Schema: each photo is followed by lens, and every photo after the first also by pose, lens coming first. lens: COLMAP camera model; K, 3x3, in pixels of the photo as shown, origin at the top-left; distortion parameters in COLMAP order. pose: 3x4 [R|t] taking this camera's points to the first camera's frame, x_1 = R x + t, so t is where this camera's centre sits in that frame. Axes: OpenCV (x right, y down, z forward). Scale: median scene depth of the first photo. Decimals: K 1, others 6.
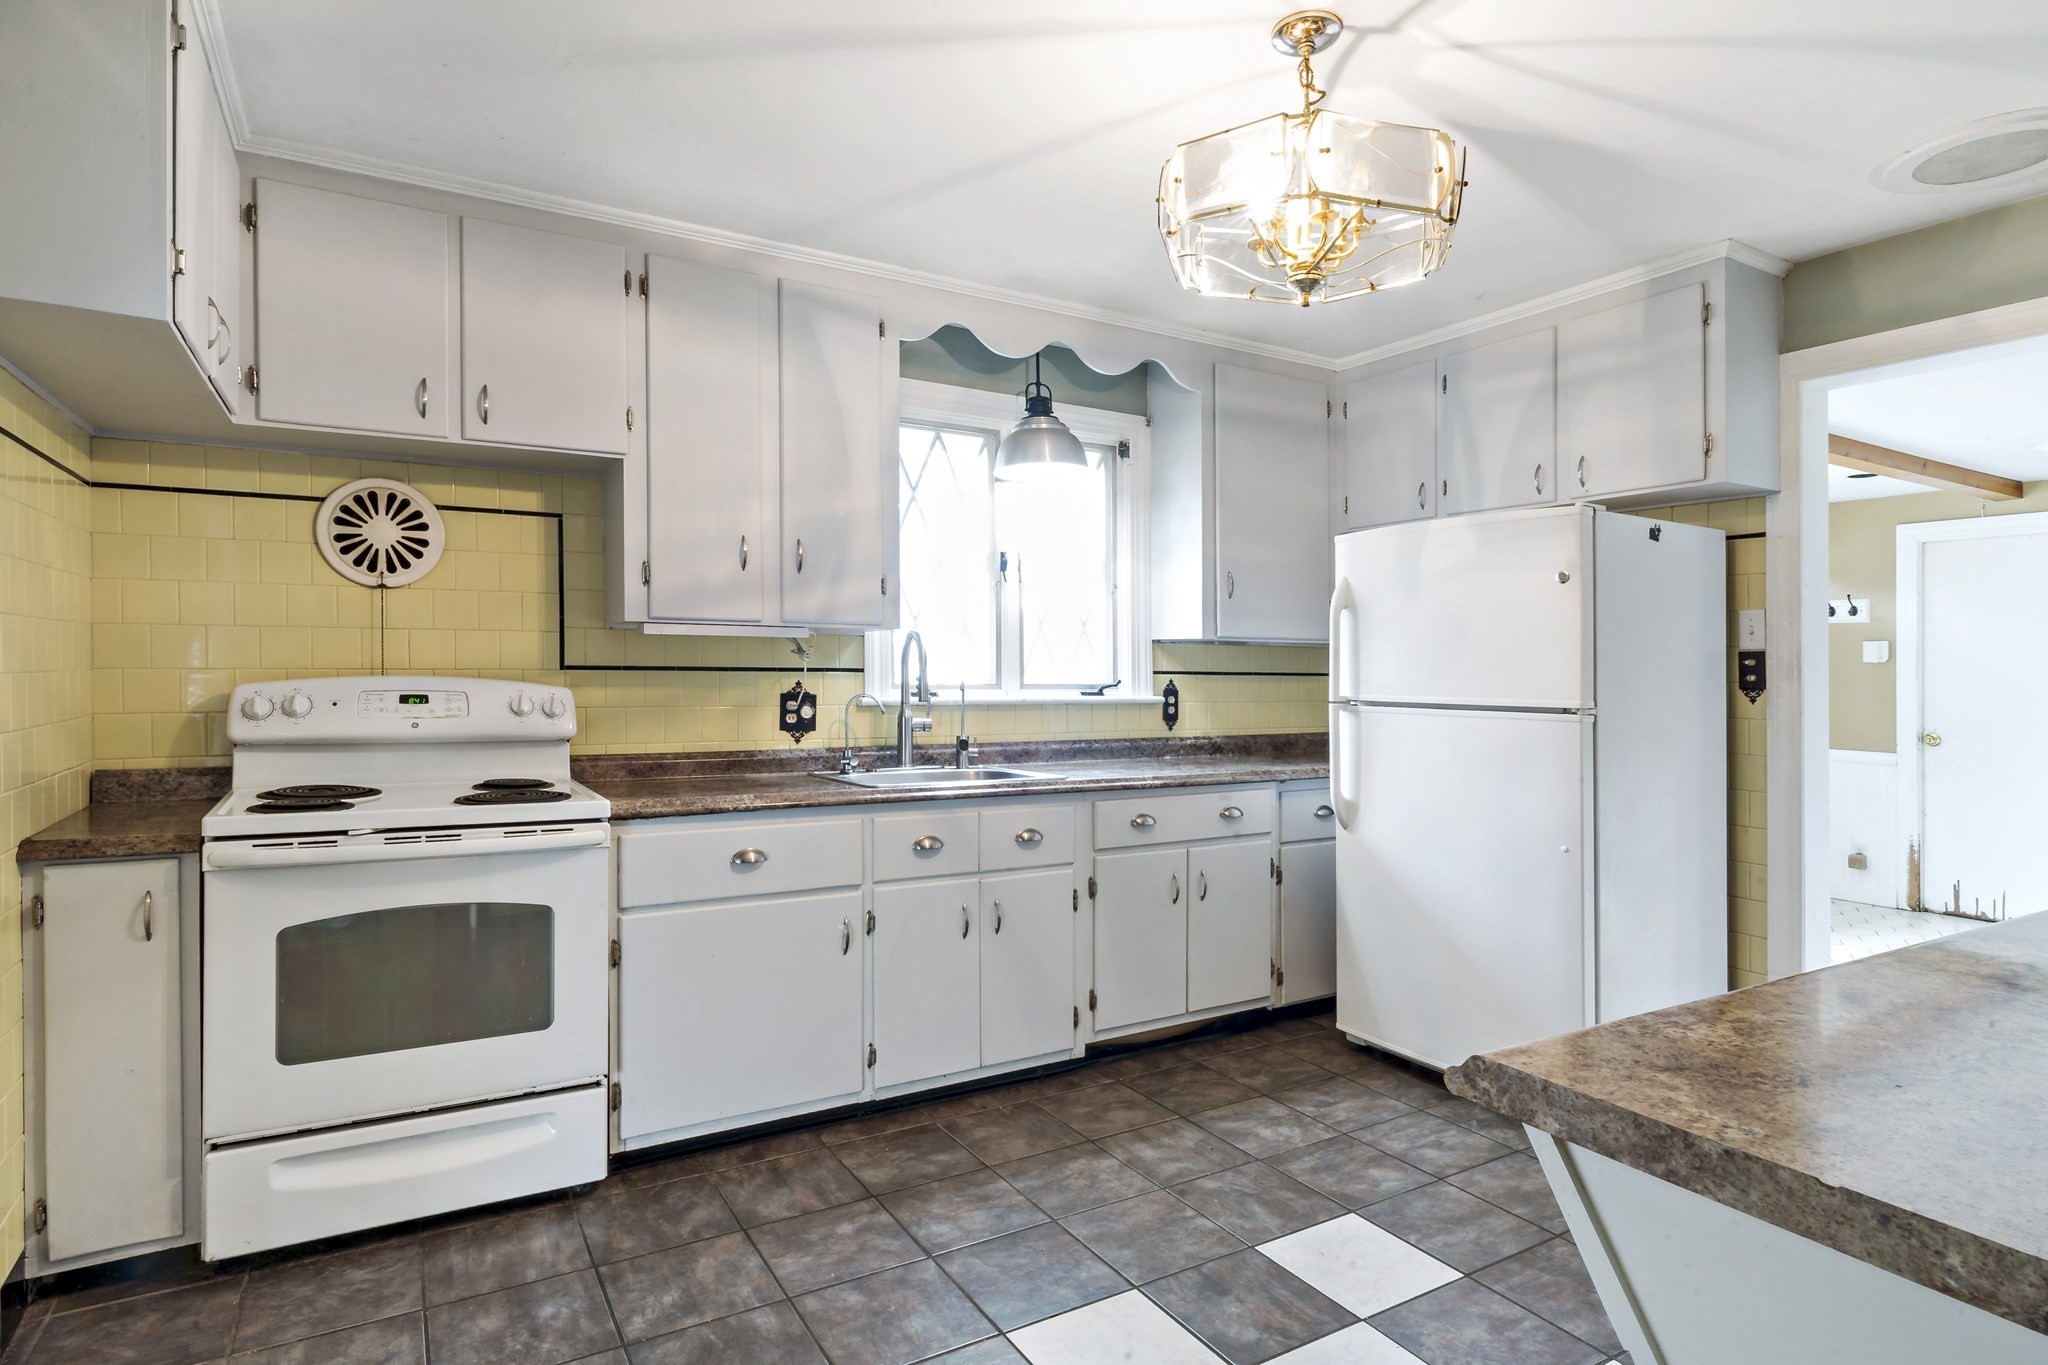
lens RADIAL K [[1079.3, 0, 1011.3], [0, 1079.3, 666.2], [0, 0, 1]] dist [0.001411, -0.000142]
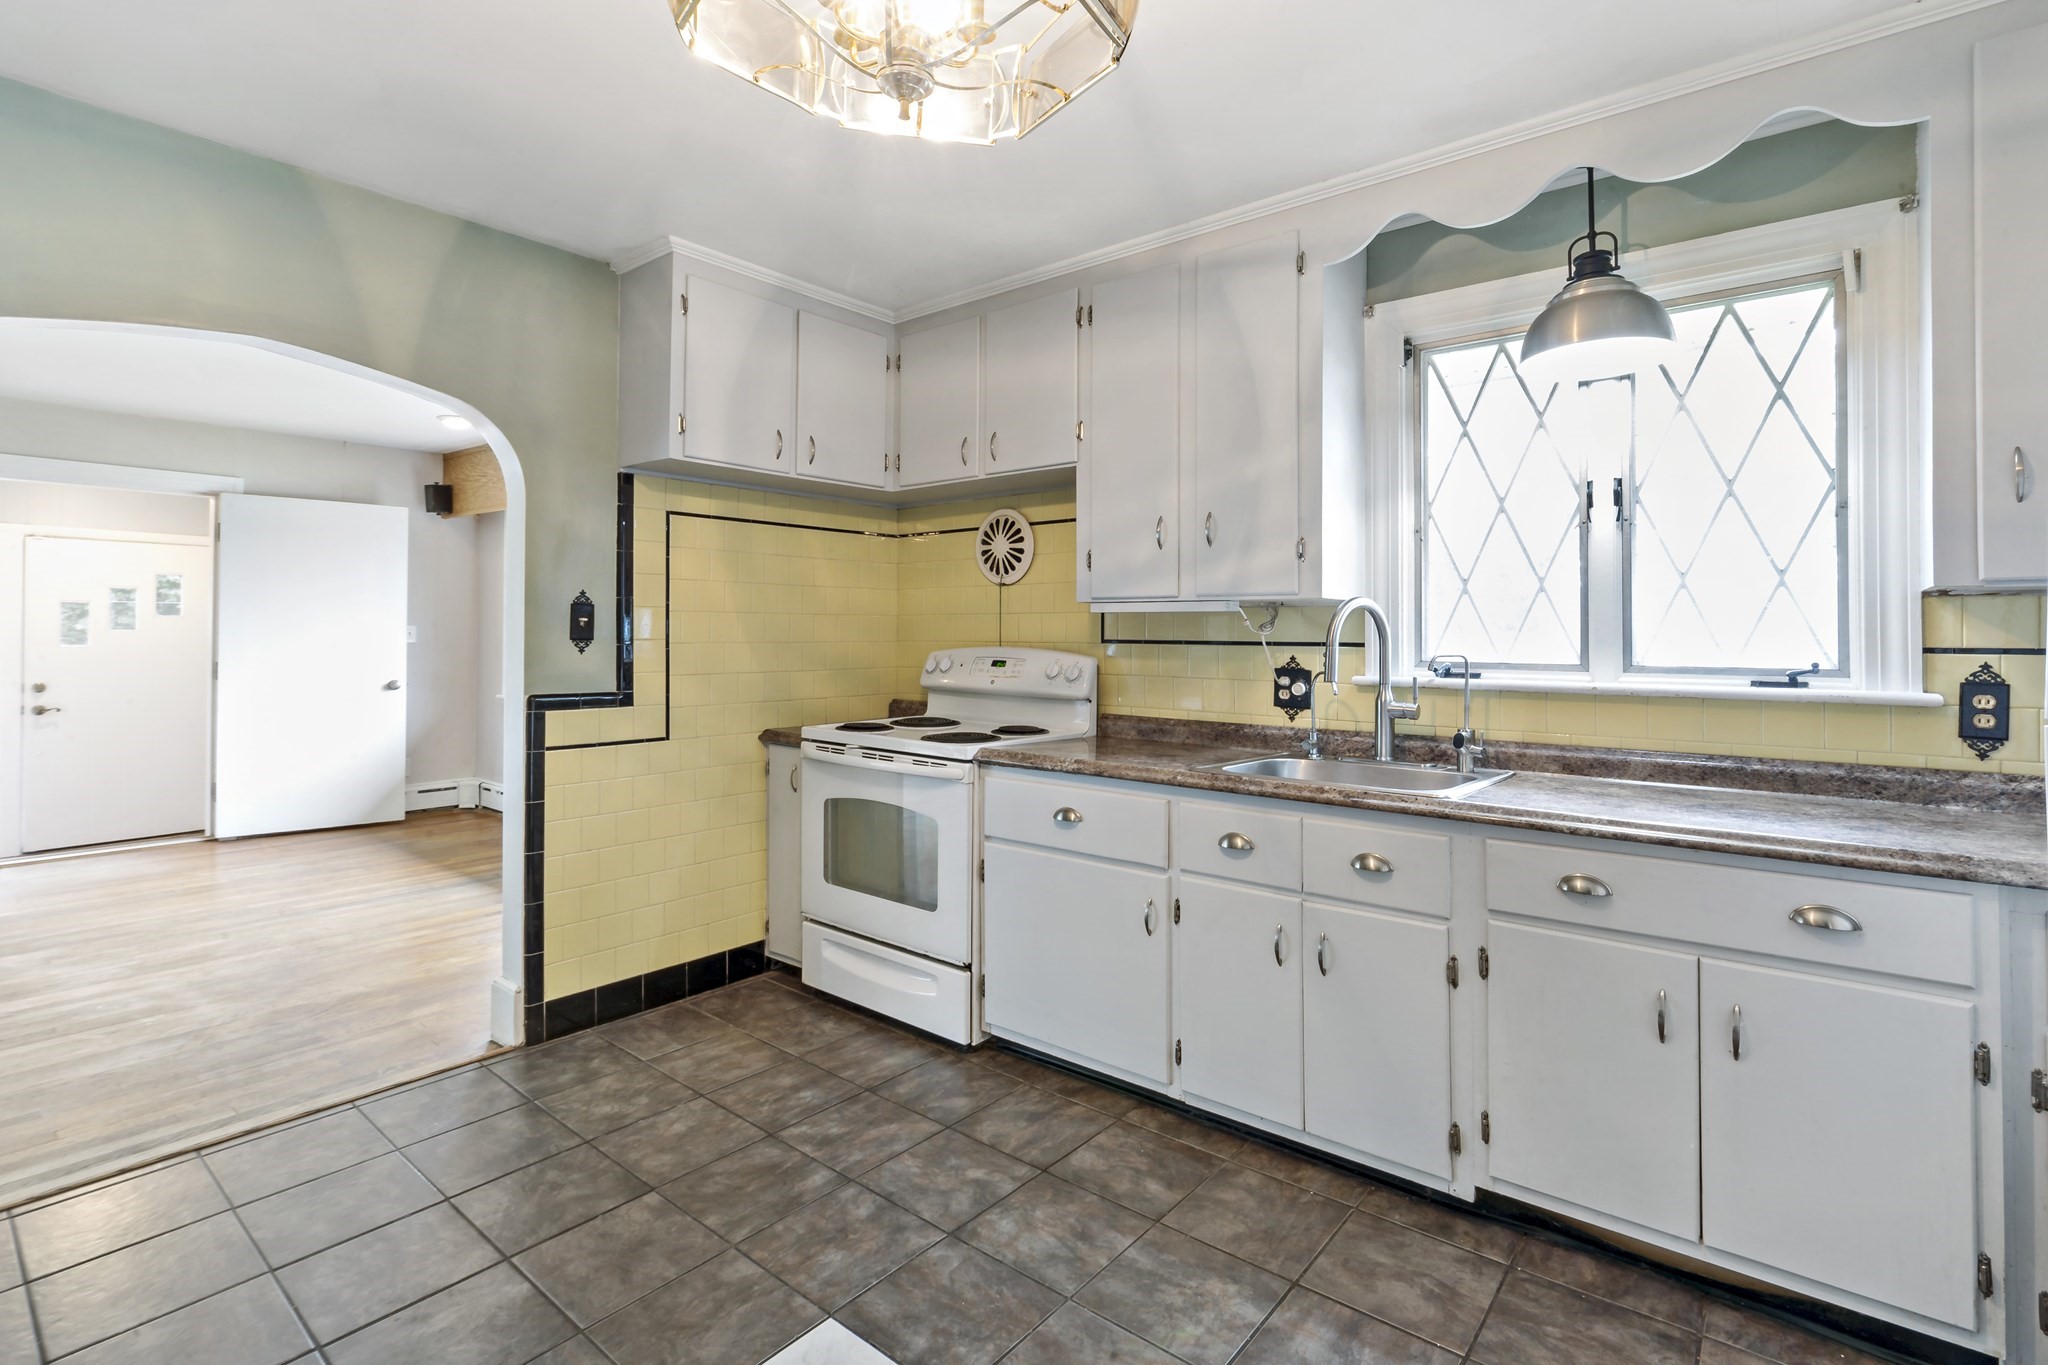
lens RADIAL K [[929.3, 0, 1052.1], [0, 929.3, 636.5], [0, 0, 1]] dist [-0.012119, 0.003343]
pose [[0.376887, -0.008273, -0.926222, 0.578115], [-0.002379, 0.999948, -0.009899, 0.006406], [0.926256, 0.005934, 0.376848, 0.589457]]
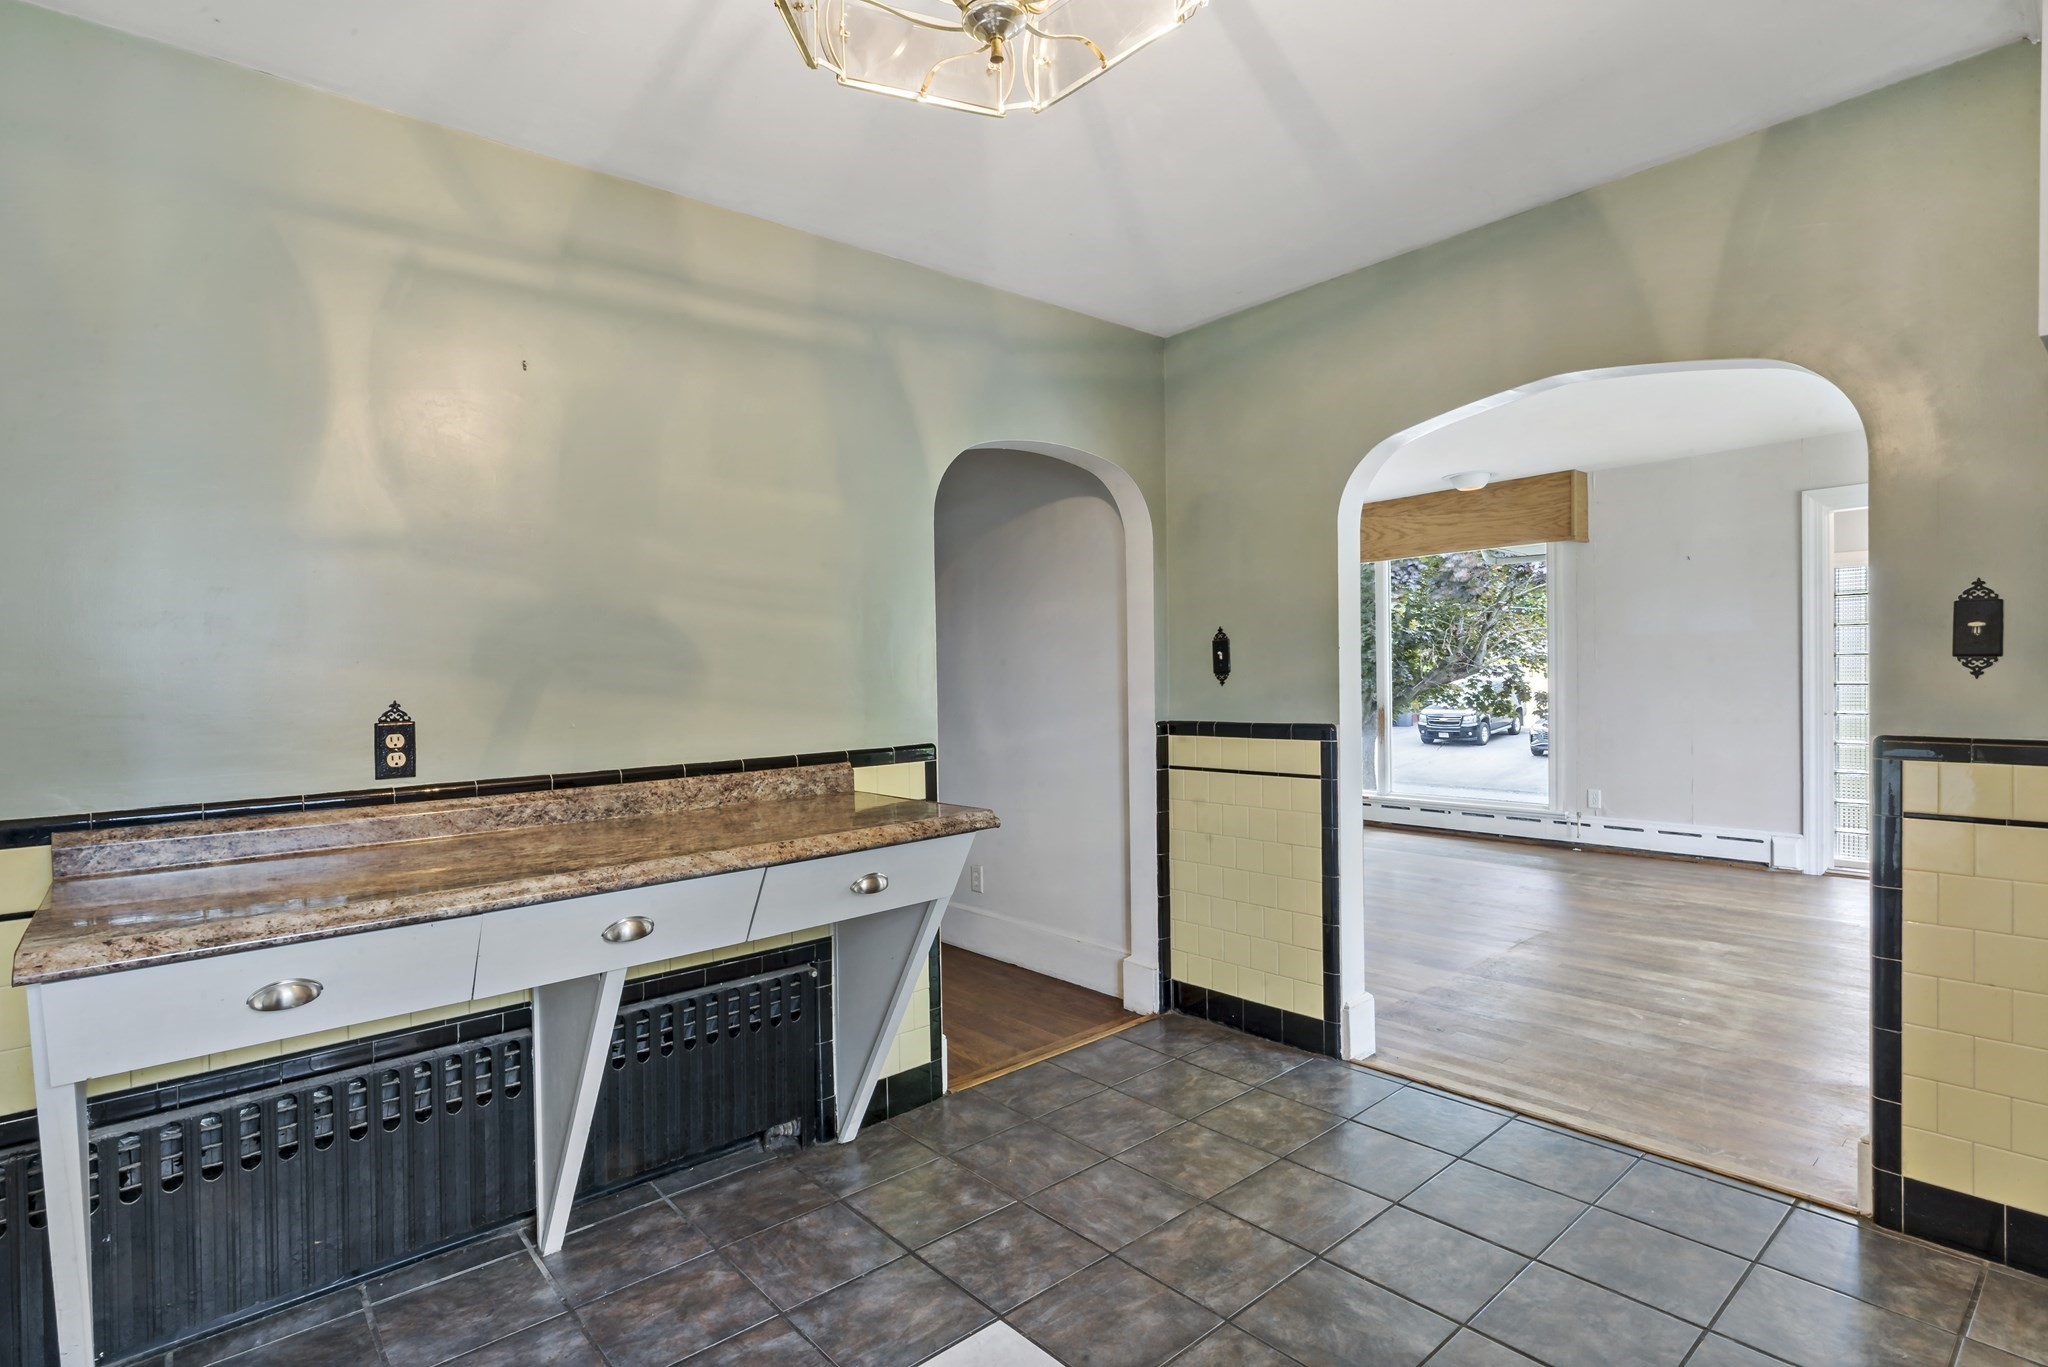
lens RADIAL K [[1017.7, 0, 1020.4], [0, 1017.7, 691.6], [0, 0, 1]] dist [0.001146, -0.000745]
pose [[-0.979438, 0.016549, -0.201064, 0.207421], [0.013822, 0.999793, 0.014962, 0.006557], [0.201270, 0.011875, -0.979464, 1.127200]]
